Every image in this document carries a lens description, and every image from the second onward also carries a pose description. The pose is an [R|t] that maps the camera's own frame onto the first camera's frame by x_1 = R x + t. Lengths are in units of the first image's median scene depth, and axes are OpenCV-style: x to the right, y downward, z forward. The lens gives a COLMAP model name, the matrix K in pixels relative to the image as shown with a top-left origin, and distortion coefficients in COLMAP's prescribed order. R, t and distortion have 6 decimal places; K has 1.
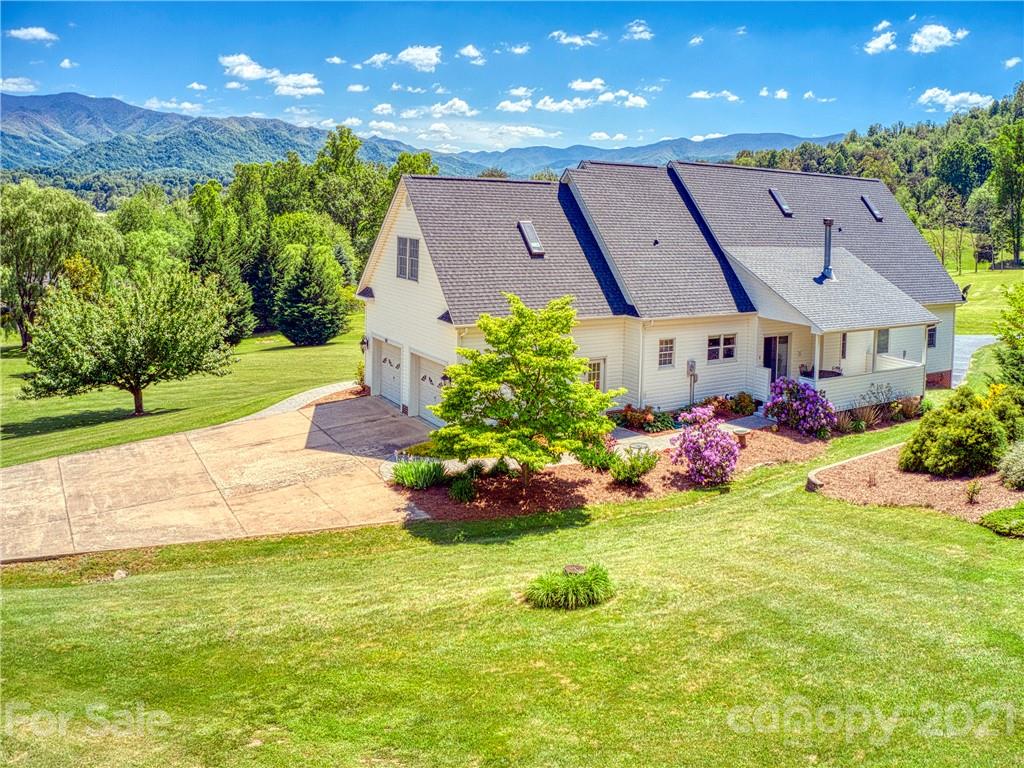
lens RADIAL K [[889.5, 0, 512.0], [0, 889.5, 384.0], [0, 0, 1]] dist [-0.177859, -0.004688]
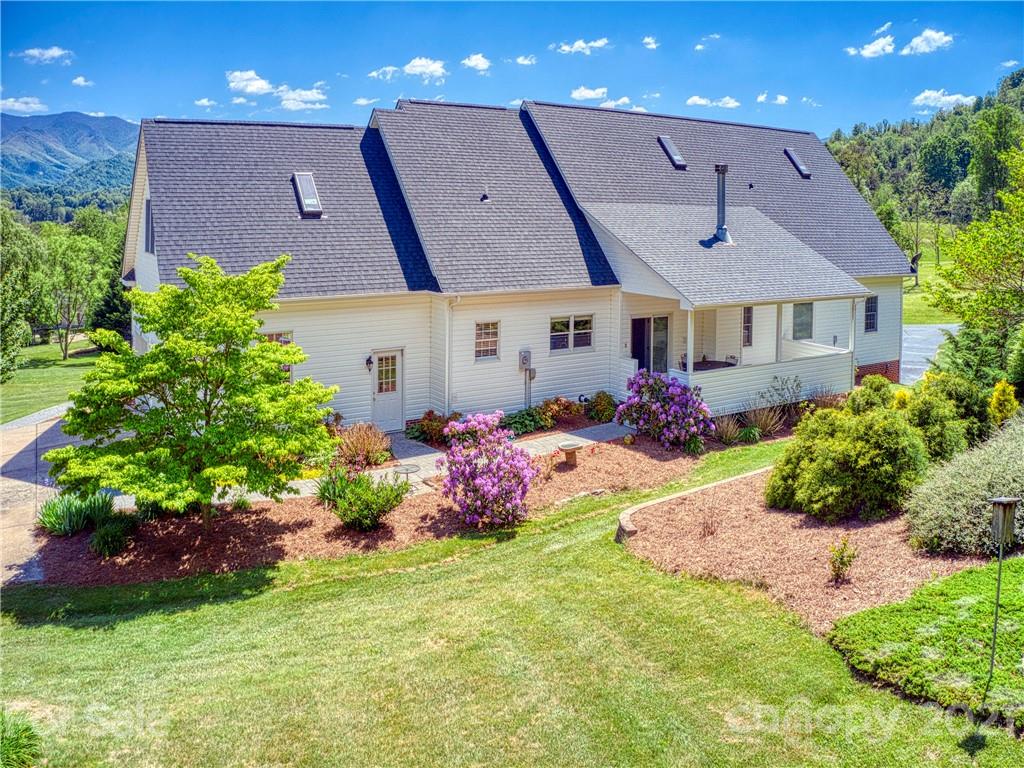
lens RADIAL K [[895.3, 0, 512.0], [0, 895.3, 384.0], [0, 0, 1]] dist [-0.187189, -0.005312]
pose [[0.999768, -0.018475, 0.011104, 0.188283], [0.018568, 0.999793, -0.008293, 0.008160], [-0.010948, 0.008497, 0.999904, 0.249590]]
